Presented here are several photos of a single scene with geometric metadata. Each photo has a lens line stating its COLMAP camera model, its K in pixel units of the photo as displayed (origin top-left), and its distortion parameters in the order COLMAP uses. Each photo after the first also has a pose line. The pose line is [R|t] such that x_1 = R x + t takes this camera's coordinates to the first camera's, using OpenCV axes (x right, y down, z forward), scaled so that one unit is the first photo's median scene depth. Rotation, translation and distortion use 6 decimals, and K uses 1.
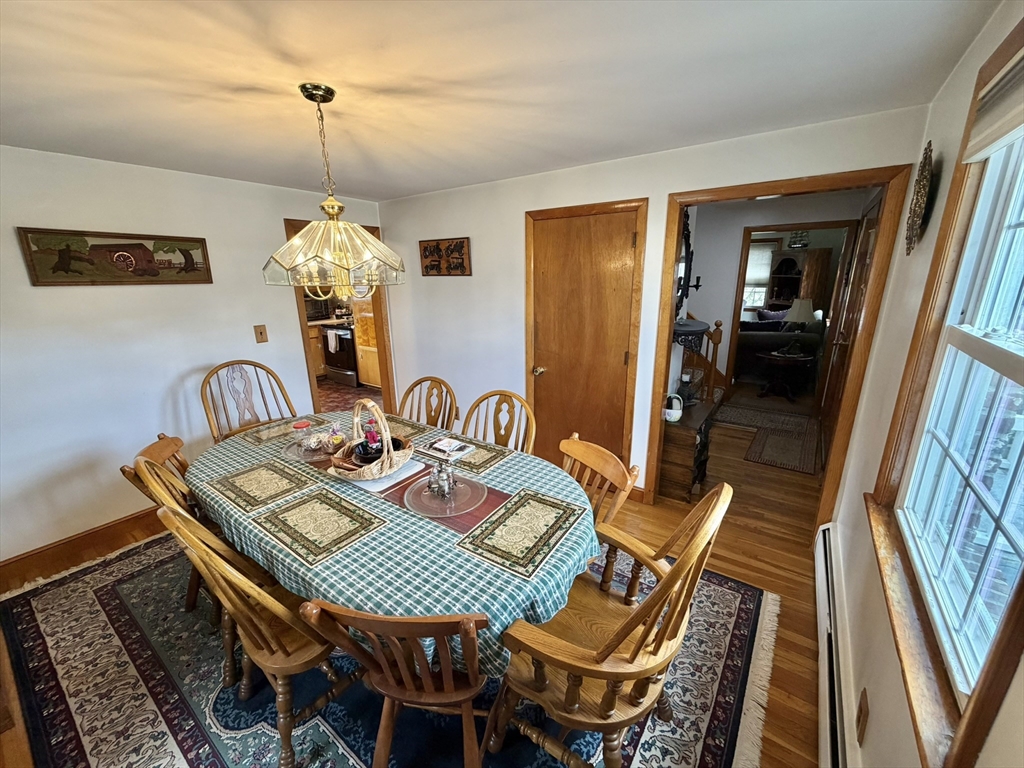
lens RADIAL K [[405.8, 0, 507.3], [0, 405.8, 385.2], [0, 0, 1]] dist [-0.000068, 0.000283]
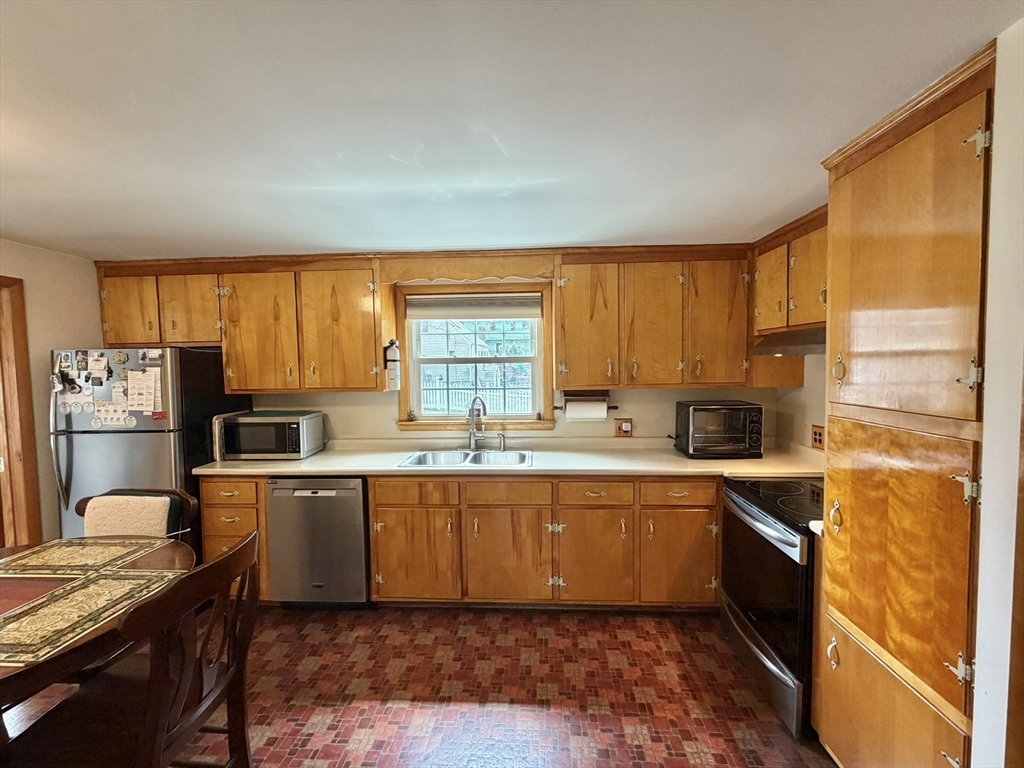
lens RADIAL K [[449.5, 0, 511.3], [0, 449.5, 386.4], [0, 0, 1]] dist [0.000542, 0.000188]
pose [[0.542886, 0.057066, -0.837865, -0.530317], [-0.219693, 0.972596, -0.076106, -0.360303], [0.810561, 0.225390, 0.540546, 1.405268]]
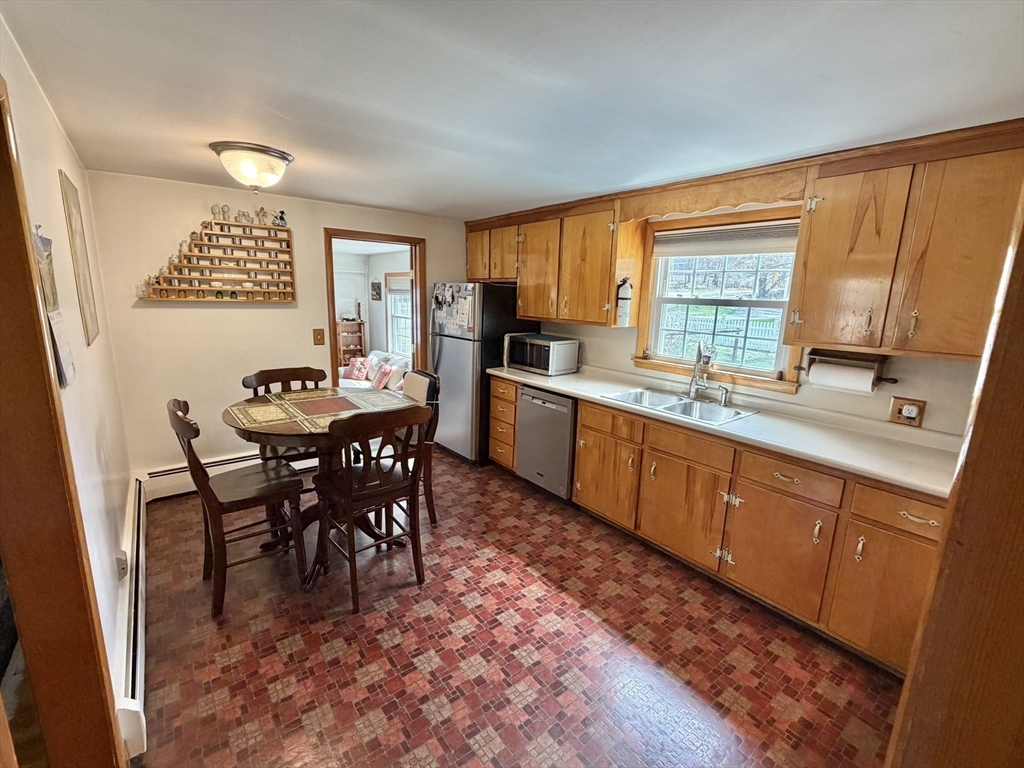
lens RADIAL K [[449.5, 0, 512.4], [0, 449.5, 386.7], [0, 0, 1]] dist [0.000542, 0.000188]
pose [[-0.271783, 0.210539, -0.939046, -0.396466], [-0.278311, 0.916885, 0.286120, -0.488314], [0.921237, 0.339110, -0.190598, 1.793336]]
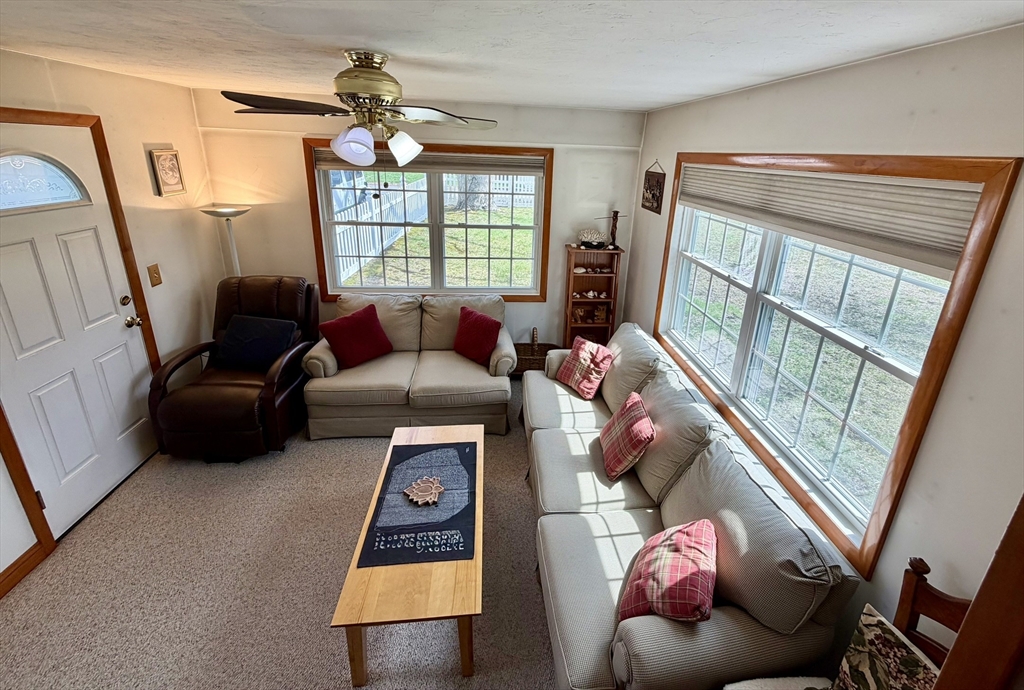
lens RADIAL K [[430.9, 0, 540.4], [0, 430.9, 291.6], [0, 0, 1]] dist [0.003395, 0.000043]
pose [[-0.743293, 0.198866, -0.638723, -1.795160], [-0.202149, 0.843385, 0.497832, -0.310052], [0.637692, 0.499153, -0.586682, 0.962114]]
